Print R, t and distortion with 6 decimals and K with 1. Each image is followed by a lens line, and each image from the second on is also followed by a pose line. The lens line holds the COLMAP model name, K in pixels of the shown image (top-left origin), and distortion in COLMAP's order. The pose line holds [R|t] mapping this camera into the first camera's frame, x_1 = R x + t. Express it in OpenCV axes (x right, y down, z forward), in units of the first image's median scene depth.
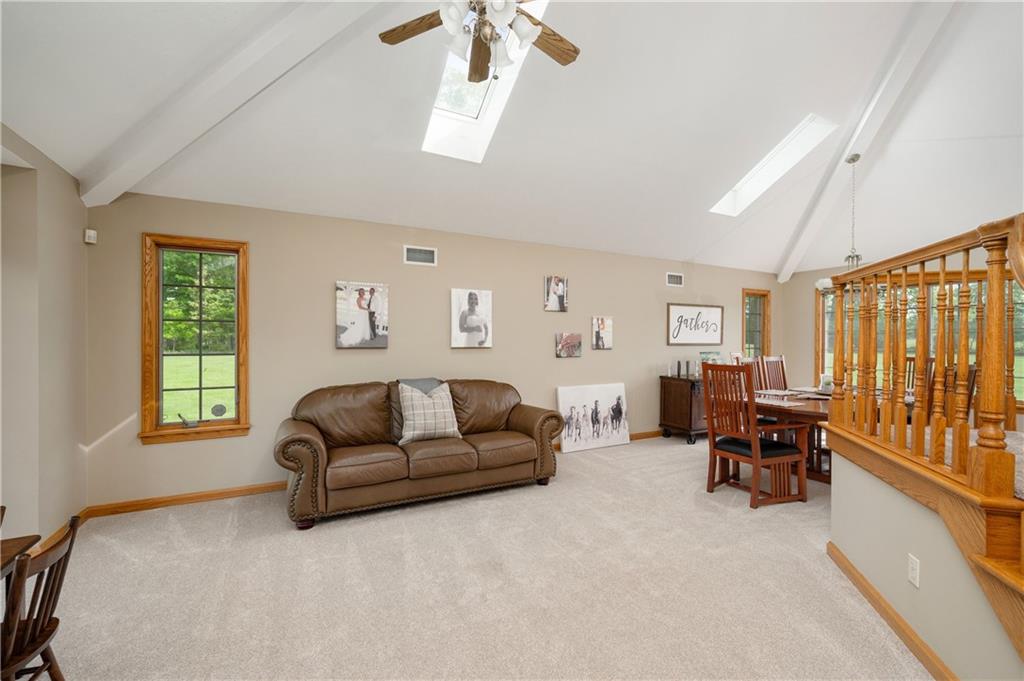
lens RADIAL K [[428.2, 0, 512.5], [0, 428.2, 345.9], [0, 0, 1]] dist [0.000294, -0.000274]
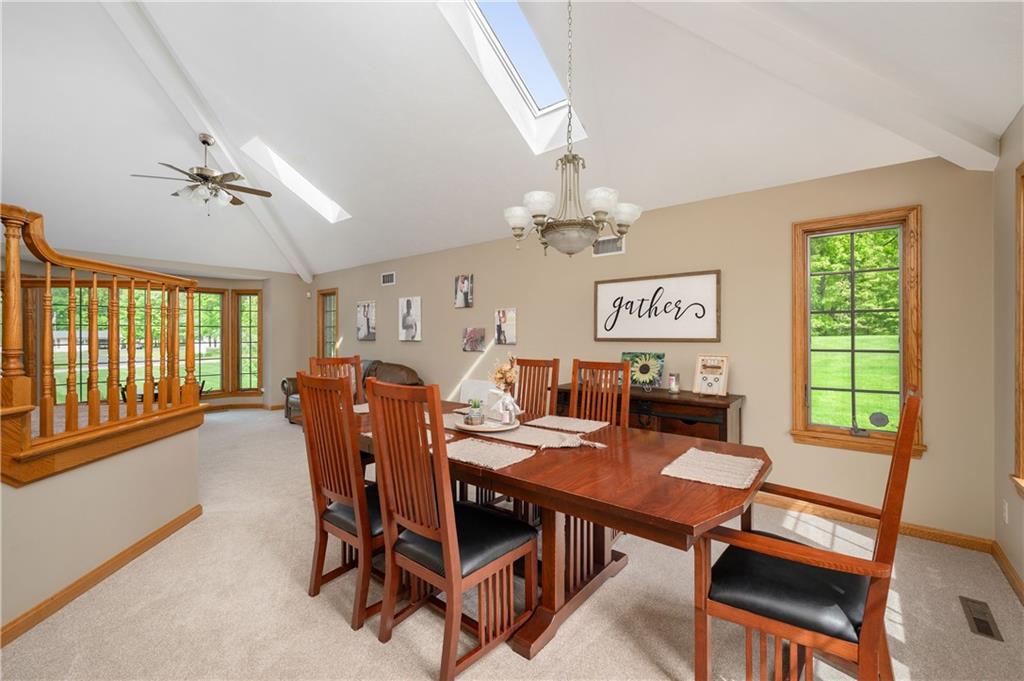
lens RADIAL K [[428.2, 0, 518.0], [0, 428.2, 333.0], [0, 0, 1]] dist [0.000294, -0.000274]
pose [[0.390006, -0.001464, -0.920811, 1.126020], [0.000362, 0.999999, -0.001436, -0.015881], [0.920812, 0.000227, 0.390006, 0.703084]]
